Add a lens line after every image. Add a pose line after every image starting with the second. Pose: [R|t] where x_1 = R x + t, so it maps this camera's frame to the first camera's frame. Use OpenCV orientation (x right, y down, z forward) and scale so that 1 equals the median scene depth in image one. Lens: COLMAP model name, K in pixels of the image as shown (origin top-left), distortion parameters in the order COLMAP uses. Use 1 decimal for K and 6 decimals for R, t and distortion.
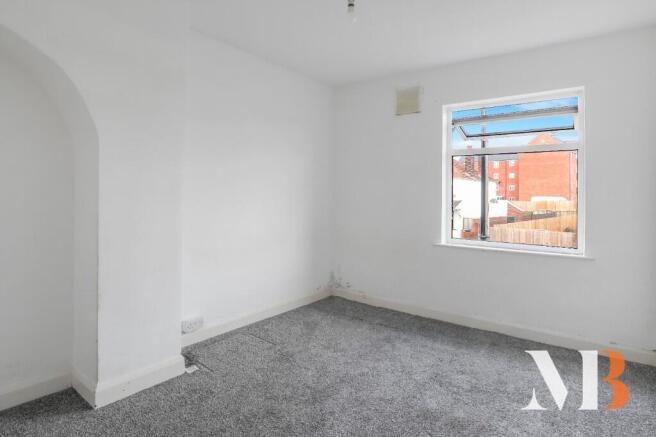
lens RADIAL K [[371.1, 0, 324.6], [0, 371.1, 220.3], [0, 0, 1]] dist [-0.033204, 0.004053]
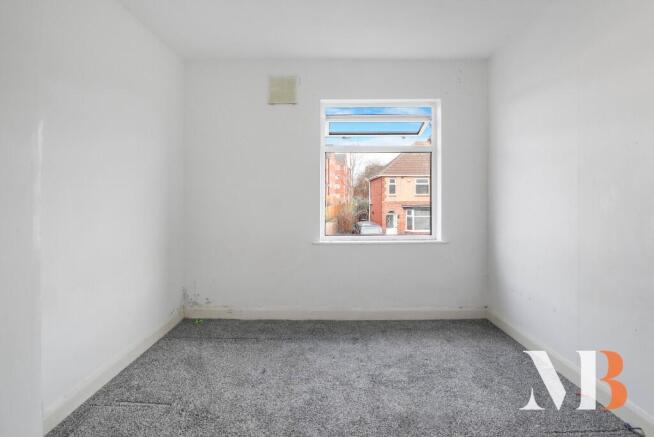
lens RADIAL K [[369.9, 0, 331.5], [0, 369.9, 214.8], [0, 0, 1]] dist [-0.033204, 0.004053]
pose [[0.791283, -0.048979, 0.609485, -0.262086], [0.053383, 0.998514, 0.010936, -0.016867], [-0.609115, 0.023882, 0.792722, 0.212065]]
